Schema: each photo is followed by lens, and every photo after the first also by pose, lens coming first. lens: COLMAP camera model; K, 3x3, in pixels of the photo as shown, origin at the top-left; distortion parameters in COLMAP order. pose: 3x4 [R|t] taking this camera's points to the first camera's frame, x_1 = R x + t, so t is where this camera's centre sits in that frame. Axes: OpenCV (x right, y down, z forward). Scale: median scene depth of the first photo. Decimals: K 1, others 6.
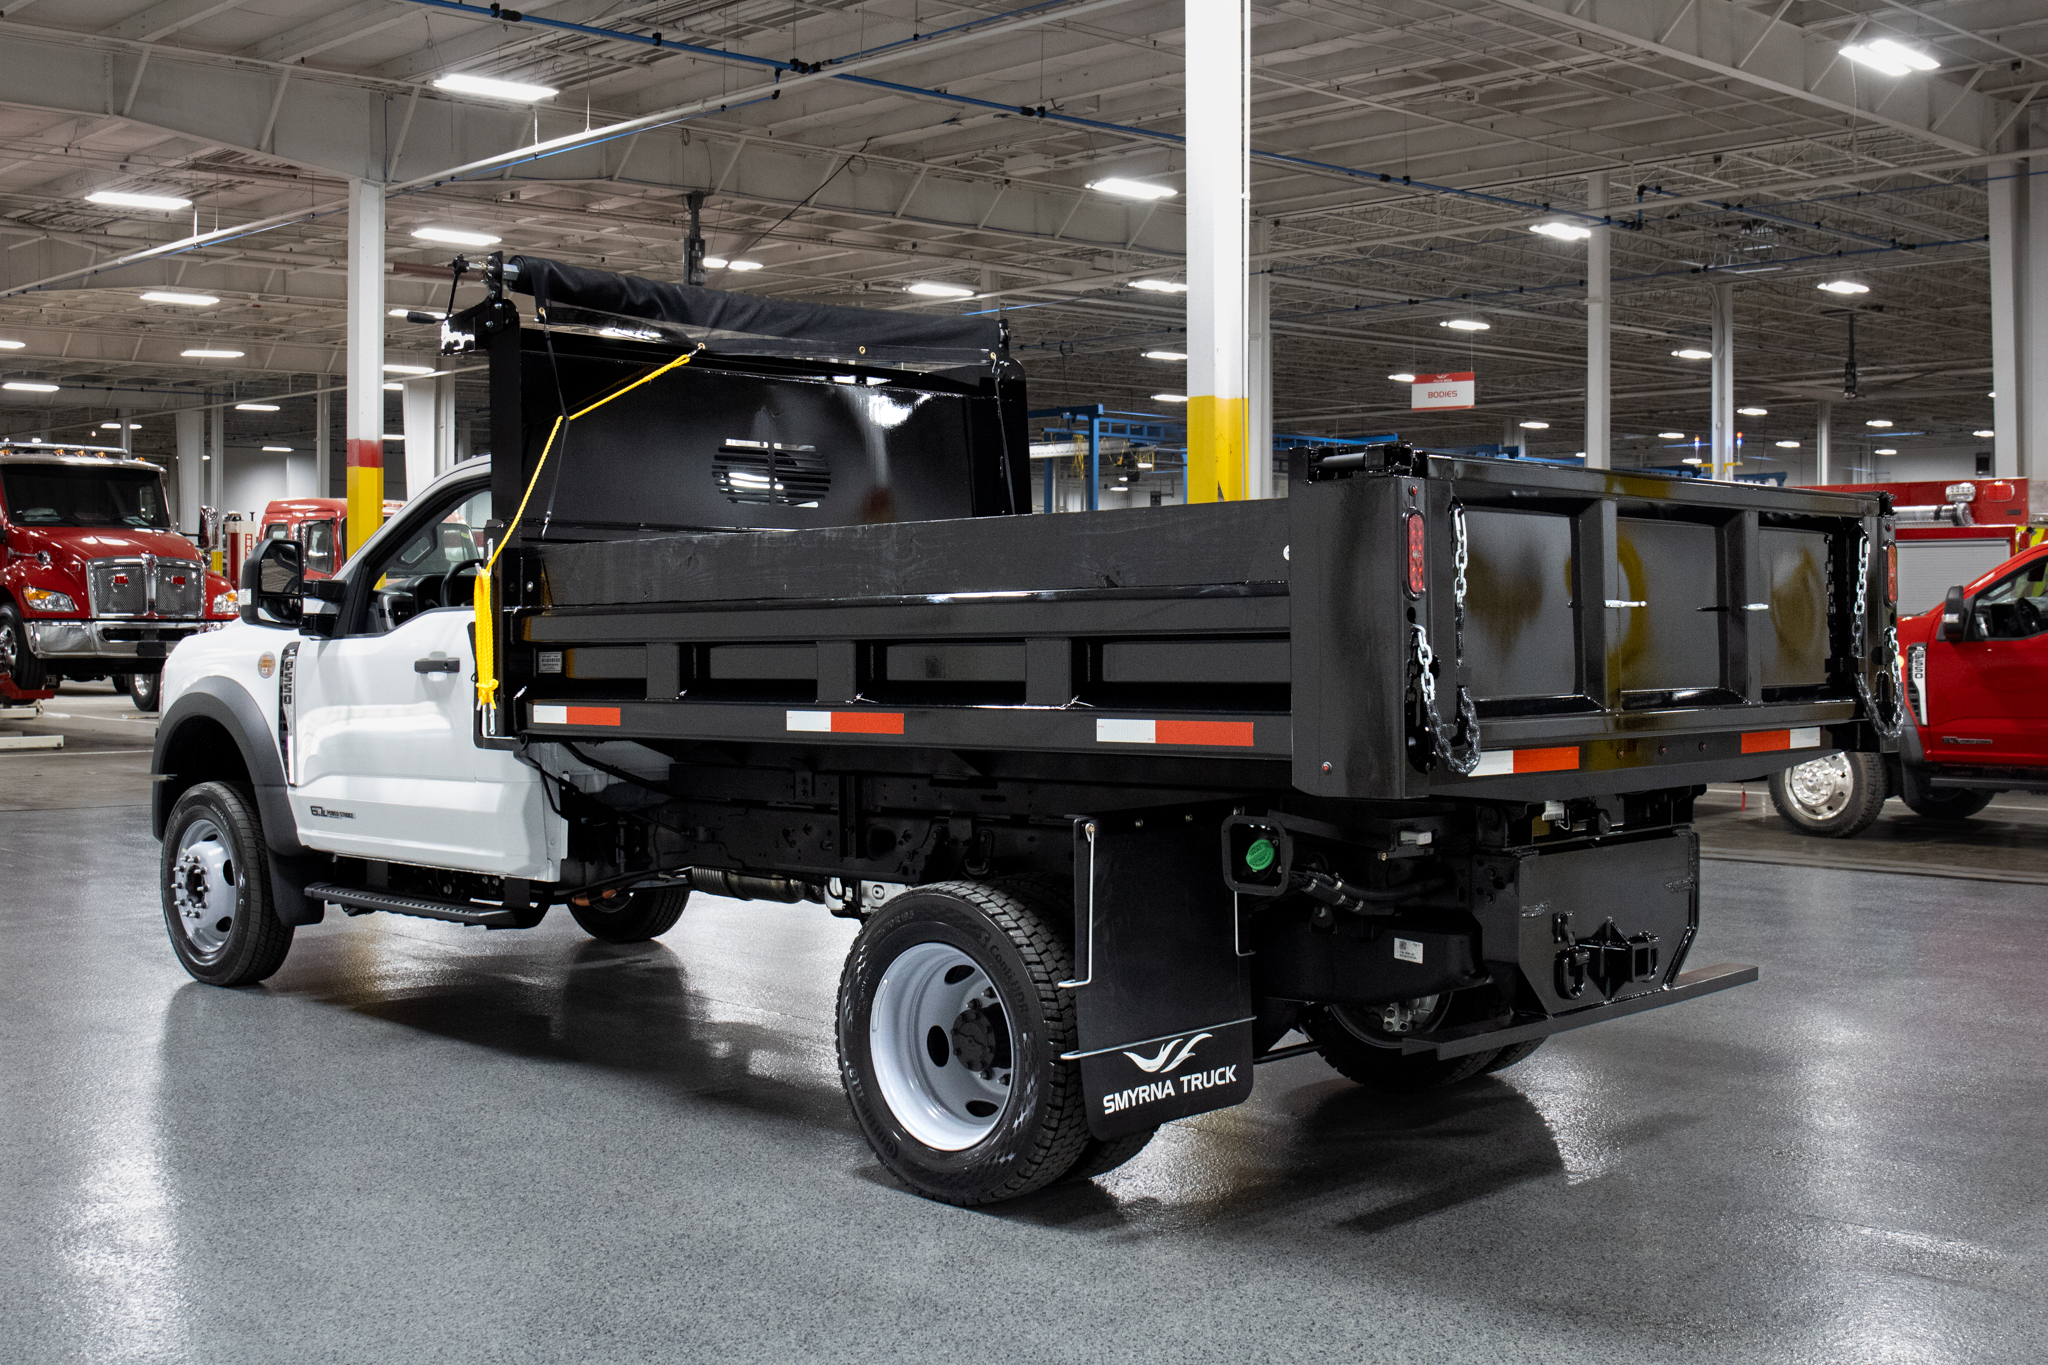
lens RADIAL K [[2444.2, 0, 1059.5], [0, 2444.2, 622.3], [0, 0, 1]] dist [-0.122608, 0.159034]
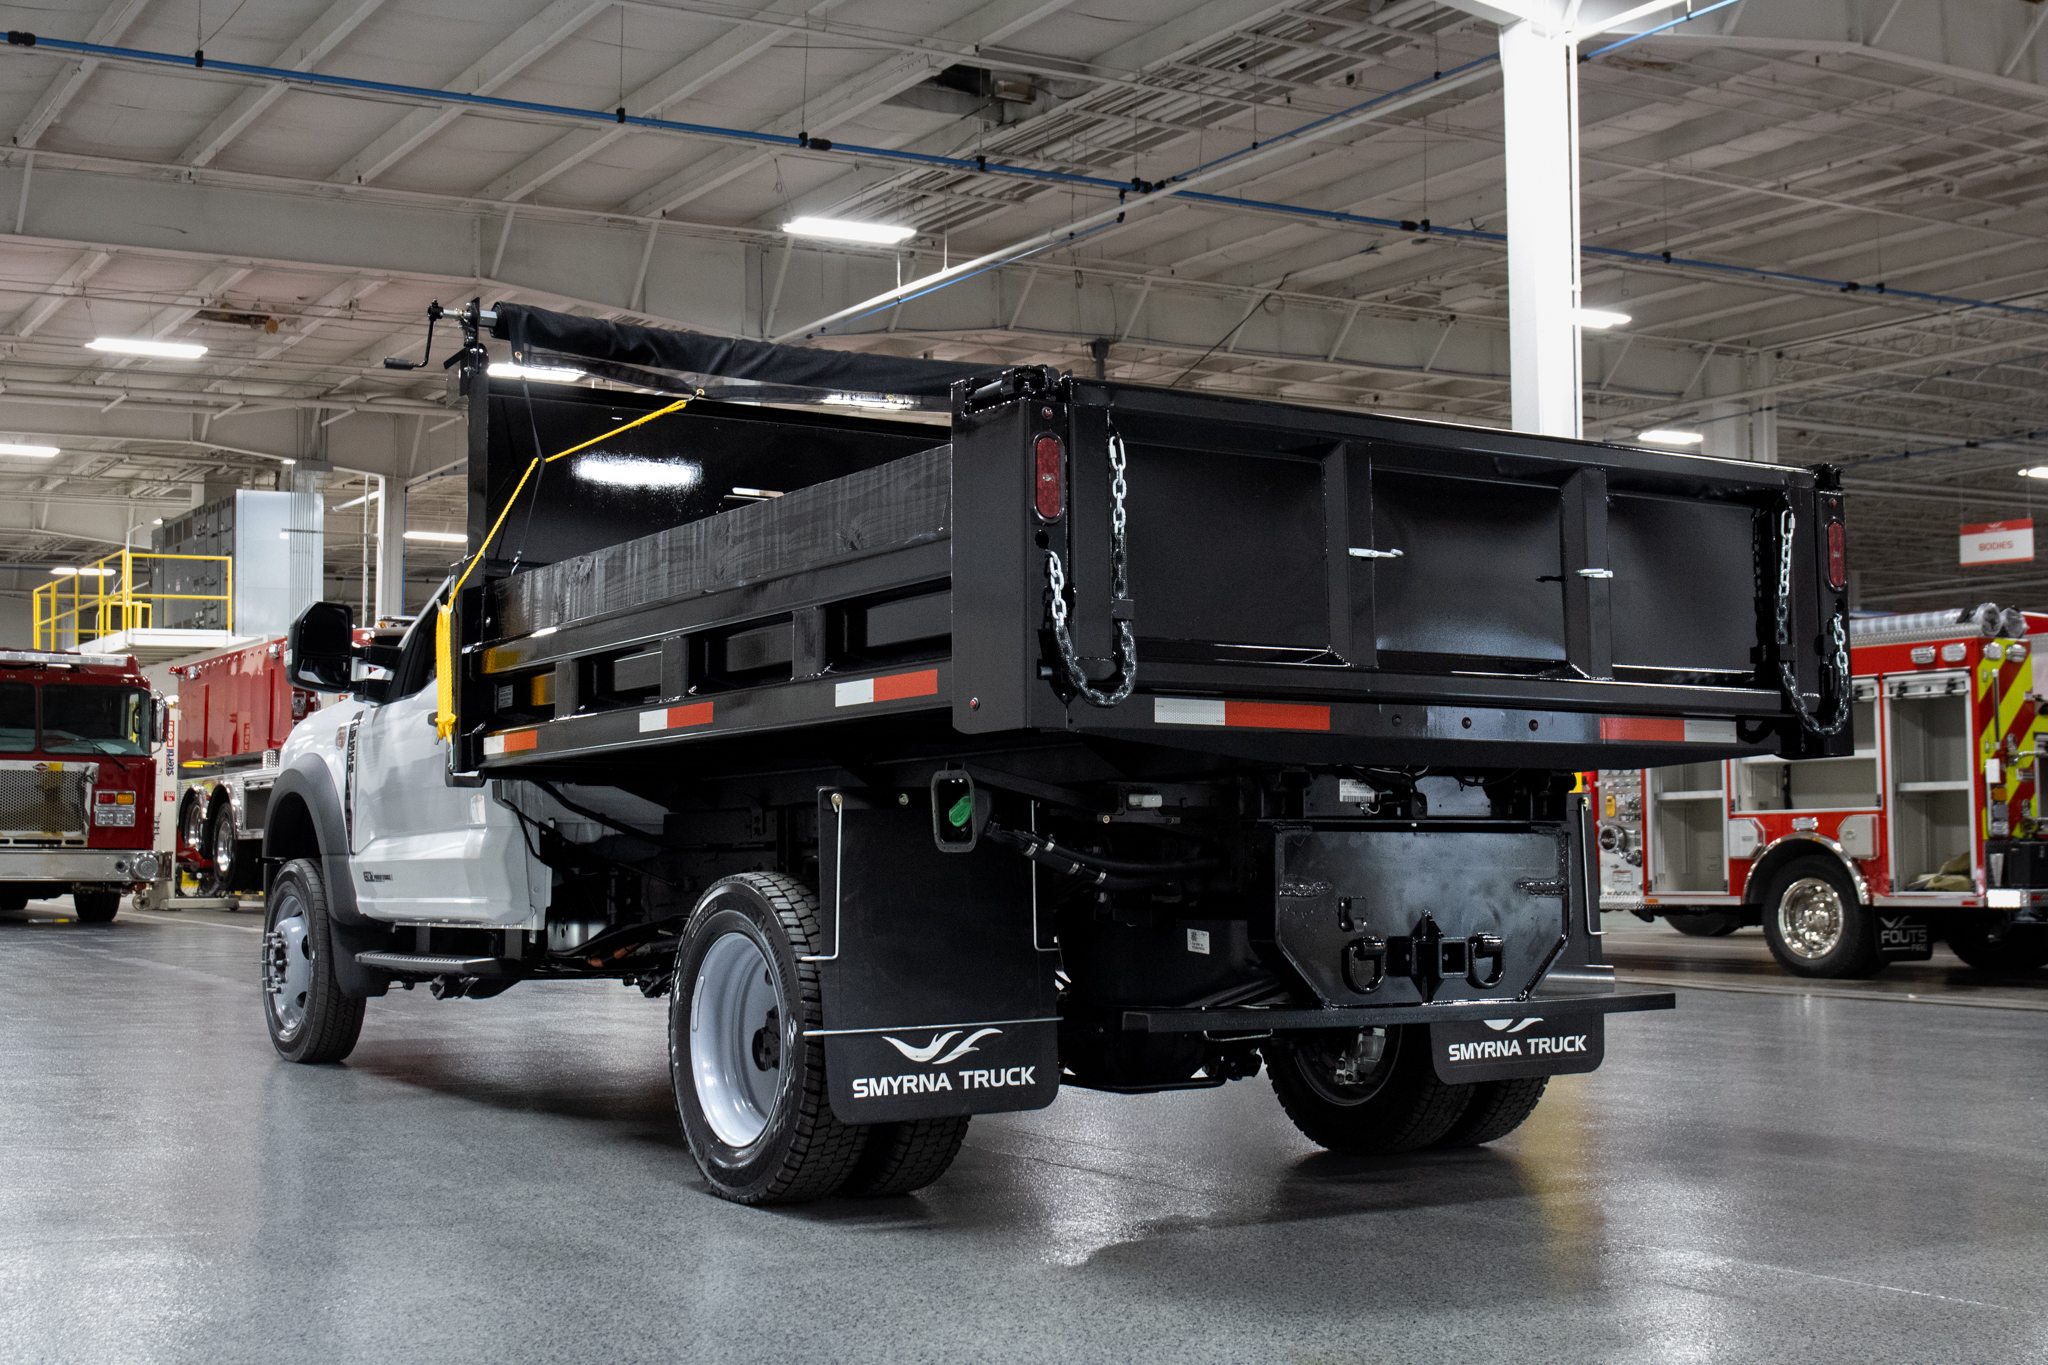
lens RADIAL K [[2747.5, 0, 1059.9], [0, 2747.5, 605.4], [0, 0, 1]] dist [-0.090836, 0.059328]
pose [[0.970062, -0.024455, -0.241623, 0.253679], [0.000740, 0.995210, -0.097757, 0.079377], [0.242856, 0.094652, 0.965434, -0.032283]]
